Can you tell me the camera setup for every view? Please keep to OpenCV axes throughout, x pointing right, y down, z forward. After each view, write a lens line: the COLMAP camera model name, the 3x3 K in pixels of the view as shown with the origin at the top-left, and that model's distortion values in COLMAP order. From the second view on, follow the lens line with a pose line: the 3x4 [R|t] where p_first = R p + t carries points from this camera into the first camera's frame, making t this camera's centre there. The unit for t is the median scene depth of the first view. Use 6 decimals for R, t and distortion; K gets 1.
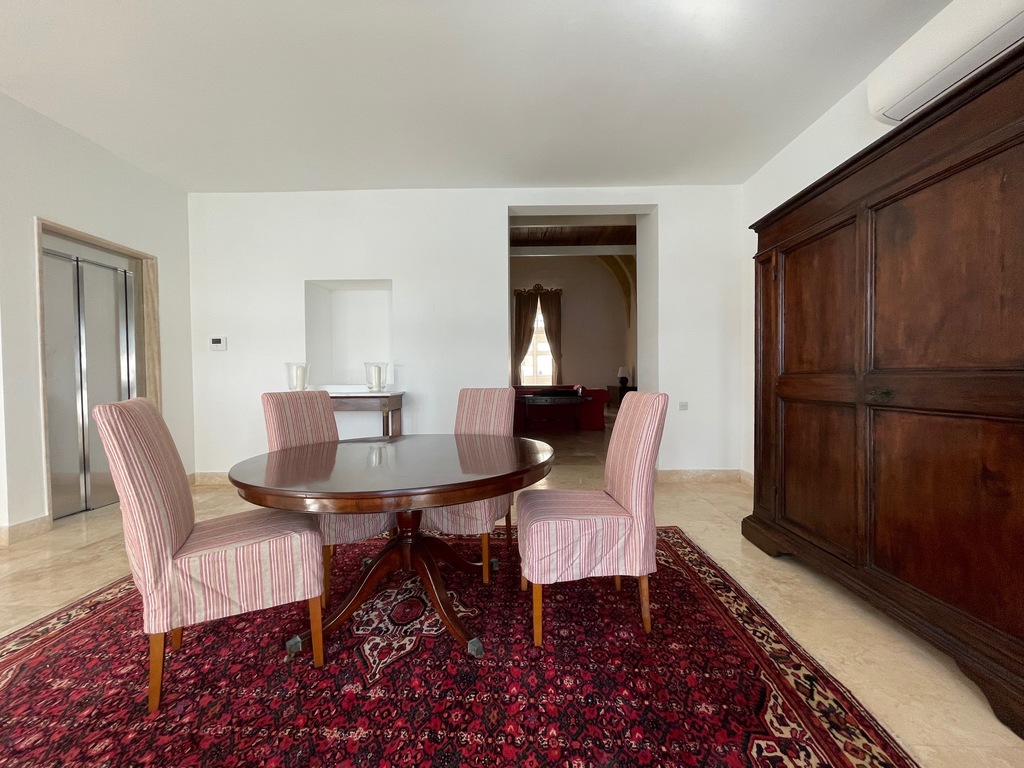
lens RADIAL K [[412.3, 0, 513.0], [0, 412.3, 390.5], [0, 0, 1]] dist [-0.002135, -0.000654]
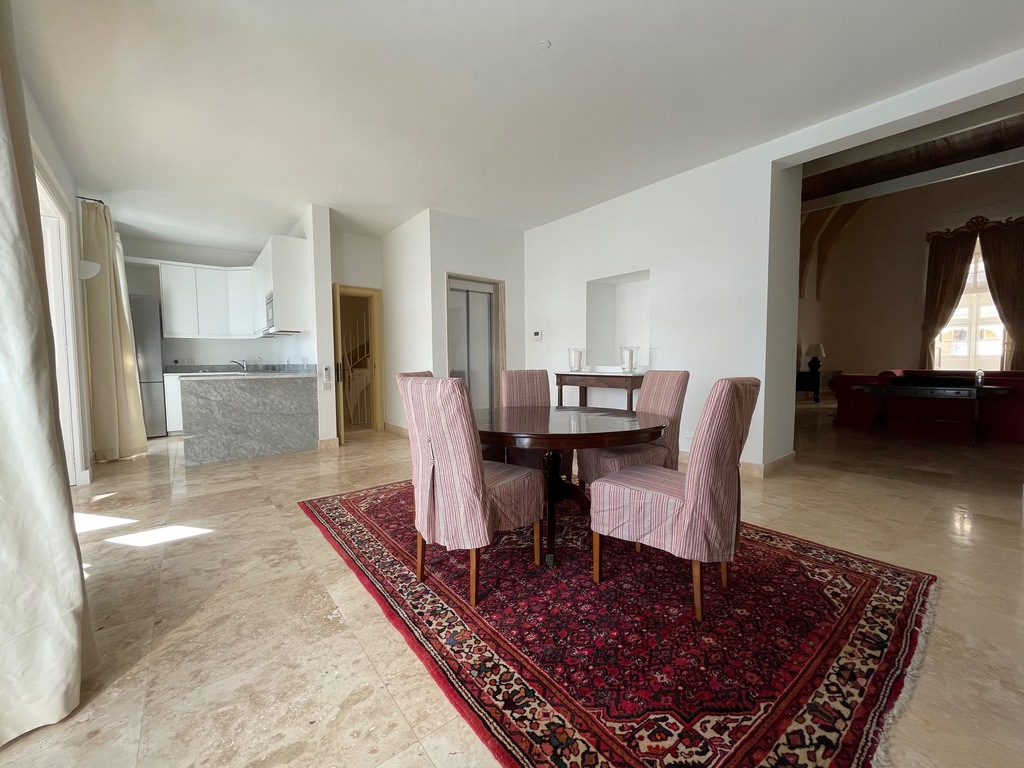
lens RADIAL K [[412.3, 0, 512.9], [0, 412.3, 390.2], [0, 0, 1]] dist [-0.002135, -0.000654]
pose [[0.650888, 0.056590, -0.757062, 0.655754], [-0.021825, 0.998201, 0.055852, -0.007562], [0.758860, -0.019831, 0.650952, 0.027833]]
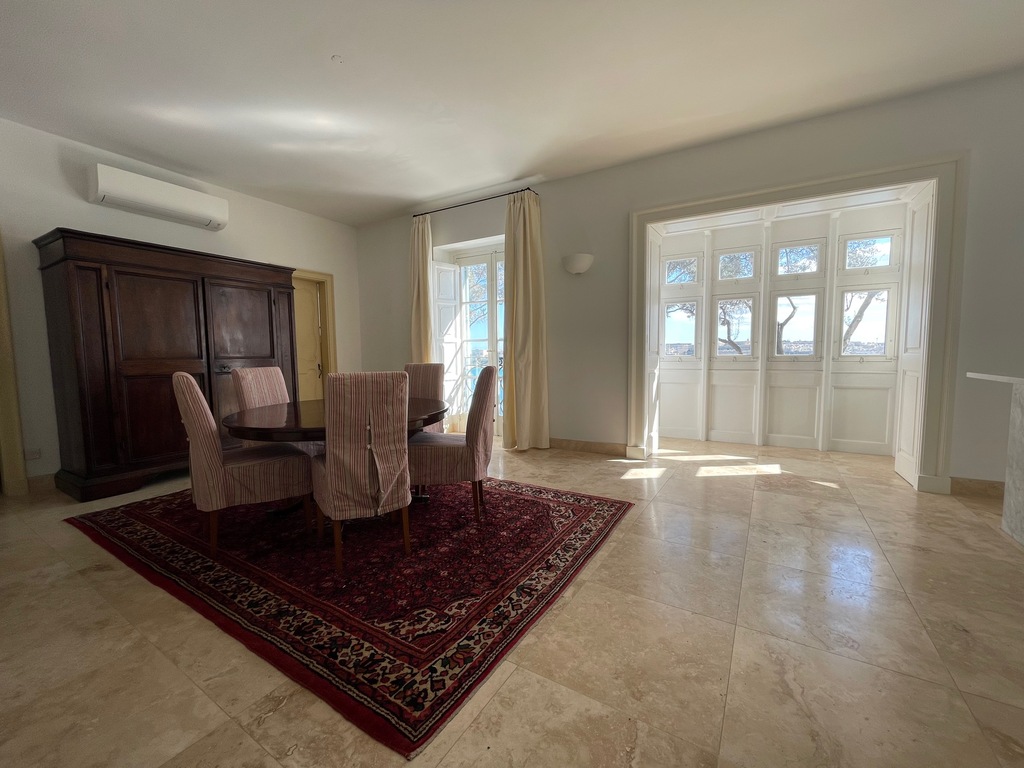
lens RADIAL K [[412.3, 0, 513.9], [0, 412.3, 385.8], [0, 0, 1]] dist [-0.002135, -0.000654]
pose [[-0.869779, -0.018574, 0.493092, -1.447455], [0.035496, 0.994347, 0.100067, -0.053541], [-0.492163, 0.104539, -0.864203, 1.906371]]
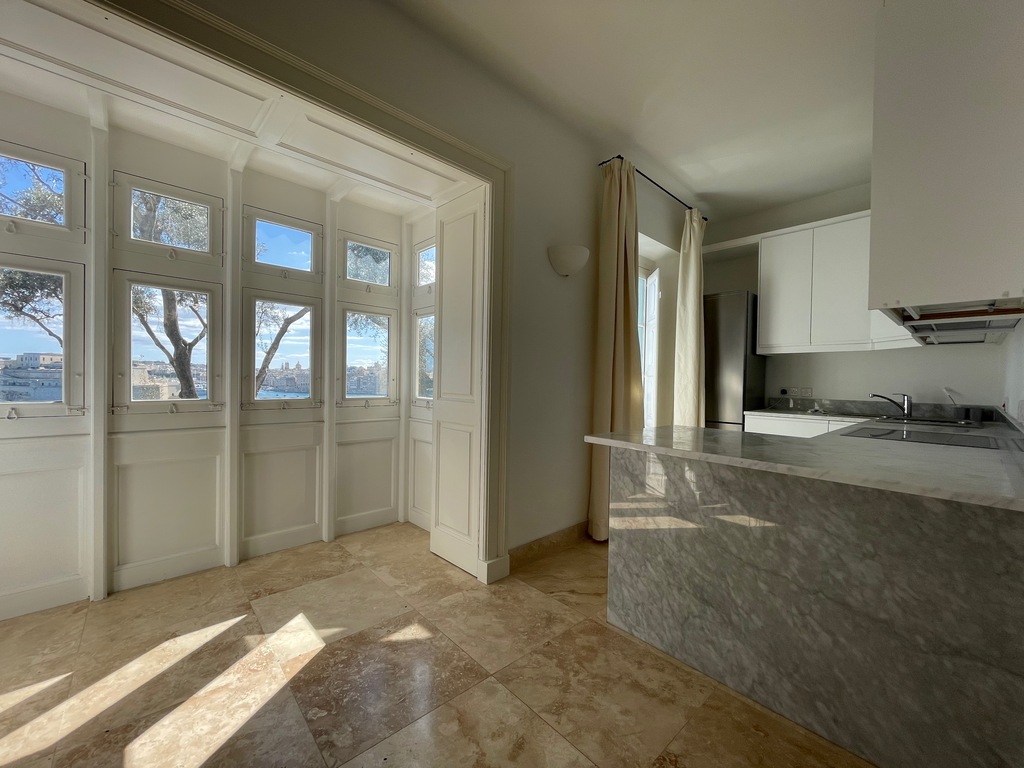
lens RADIAL K [[412.3, 0, 512.7], [0, 412.3, 385.7], [0, 0, 1]] dist [-0.002135, -0.000654]
pose [[-0.714756, 0.008612, -0.699321, -1.240383], [-0.033072, 0.998389, 0.046097, -0.074567], [0.698592, 0.056076, -0.713320, 0.668484]]
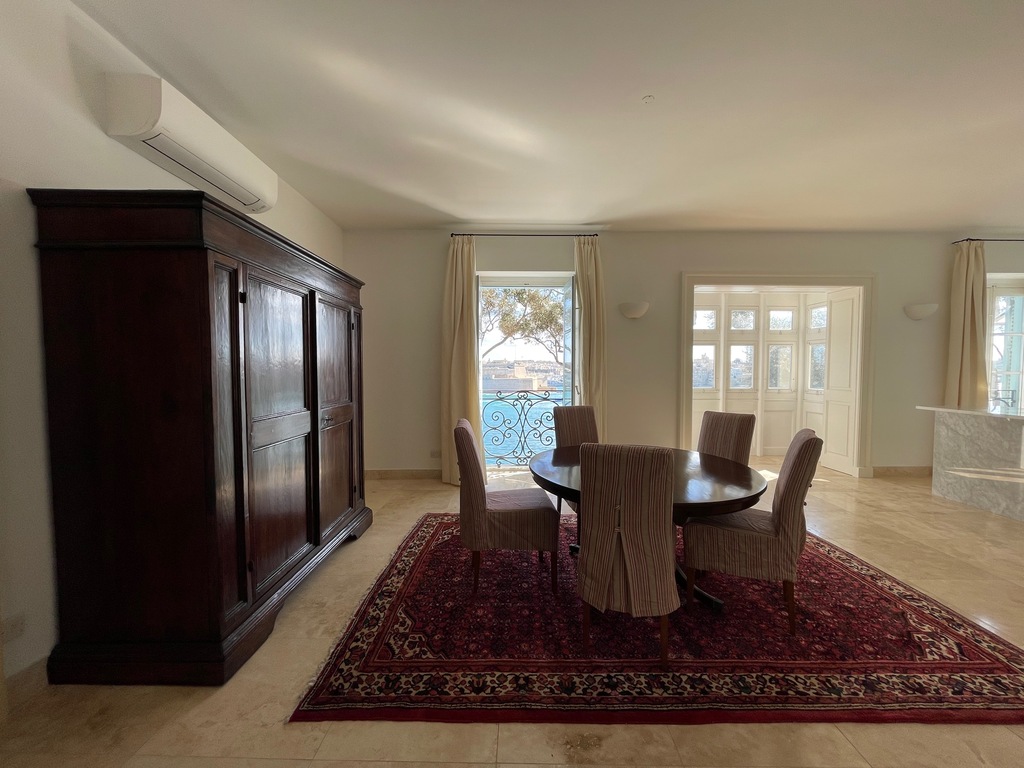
lens RADIAL K [[412.3, 0, 513.2], [0, 412.3, 385.8], [0, 0, 1]] dist [-0.002135, -0.000654]
pose [[-0.999678, 0.009763, -0.023422, 0.176230], [0.008027, 0.997290, 0.073129, -0.204453], [0.024073, 0.072917, -0.997047, 2.247487]]
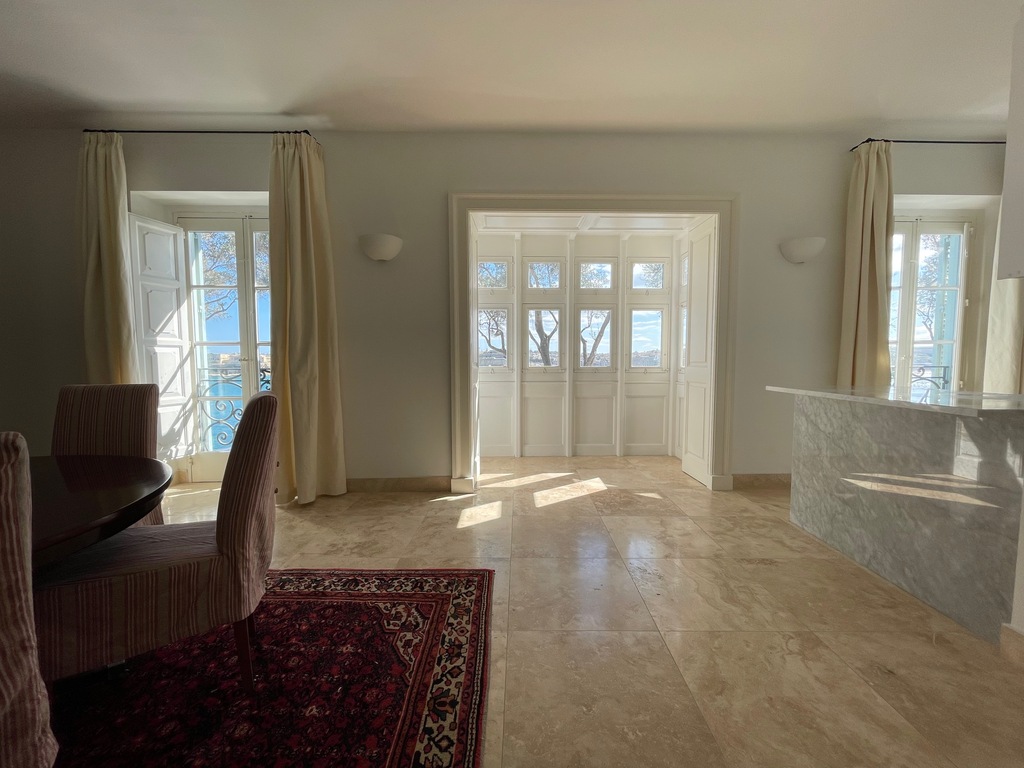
lens RADIAL K [[412.3, 0, 513.0], [0, 412.3, 385.8], [0, 0, 1]] dist [-0.002135, -0.000654]
pose [[-0.999551, 0.014106, -0.026436, -1.124841], [0.011468, 0.995179, 0.097407, -0.067383], [0.027682, 0.097060, -0.994893, 1.503150]]
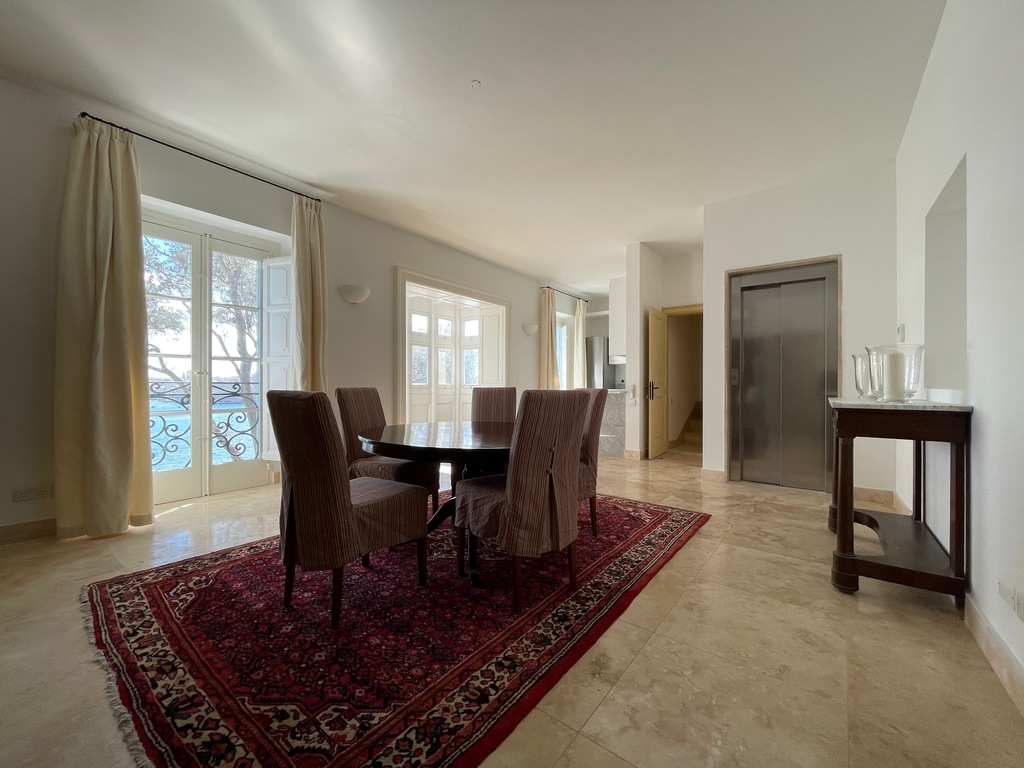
lens RADIAL K [[412.3, 0, 511.9], [0, 412.3, 385.3], [0, 0, 1]] dist [-0.002135, -0.000654]
pose [[-0.589808, 0.008911, -0.807494, 0.750723], [-0.022160, 0.999384, 0.027214, -0.041519], [0.807239, 0.033945, -0.589247, 1.853167]]
